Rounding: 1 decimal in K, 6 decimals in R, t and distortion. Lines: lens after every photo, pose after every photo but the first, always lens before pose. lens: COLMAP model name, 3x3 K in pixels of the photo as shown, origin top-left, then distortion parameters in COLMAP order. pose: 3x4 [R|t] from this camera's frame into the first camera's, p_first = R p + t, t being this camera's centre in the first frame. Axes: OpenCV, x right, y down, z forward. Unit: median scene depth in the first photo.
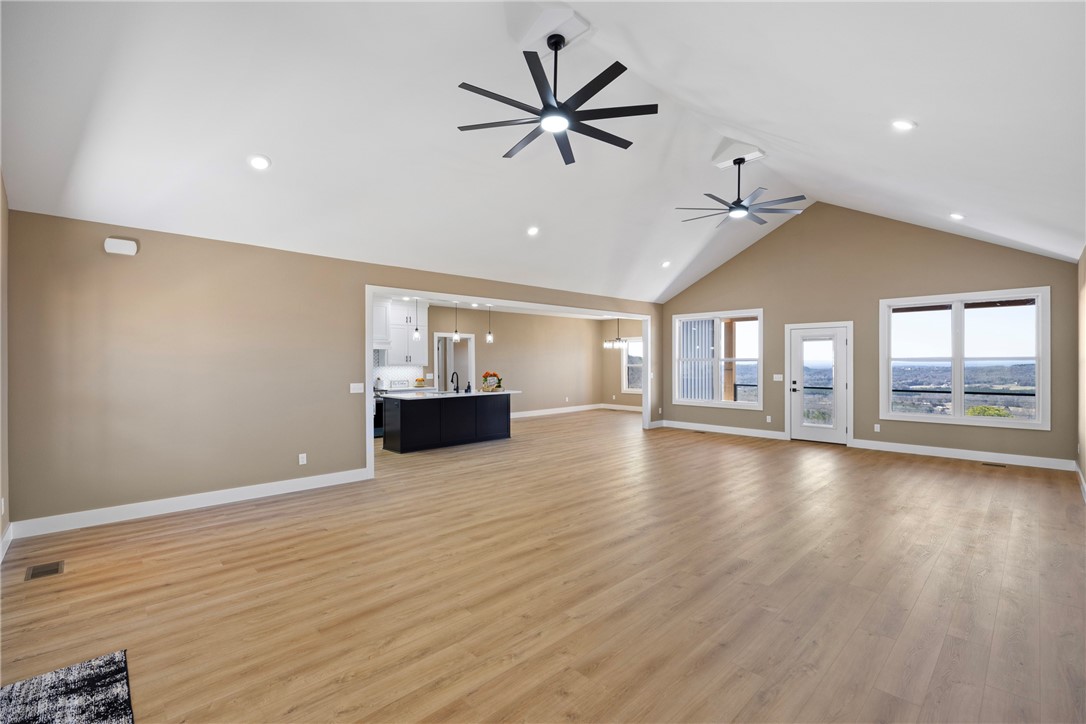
lens RADIAL K [[472.6, 0, 543.0], [0, 472.6, 362.0], [0, 0, 1]] dist [-0.016179, 0.000533]
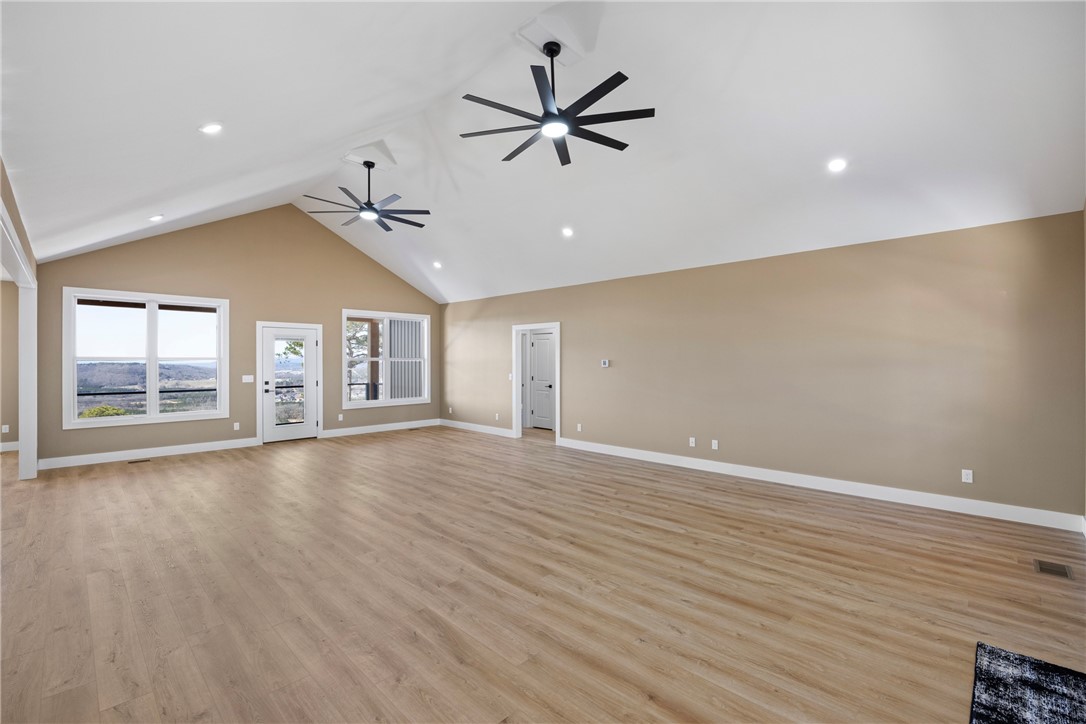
lens RADIAL K [[481.9, 0, 544.8], [0, 481.9, 358.9], [0, 0, 1]] dist [-0.002721, -0.000863]
pose [[-0.042867, 0.004886, 0.999069, -0.877492], [0.000656, 0.999988, -0.004863, 0.000032], [-0.999081, 0.000447, -0.042870, 0.913566]]
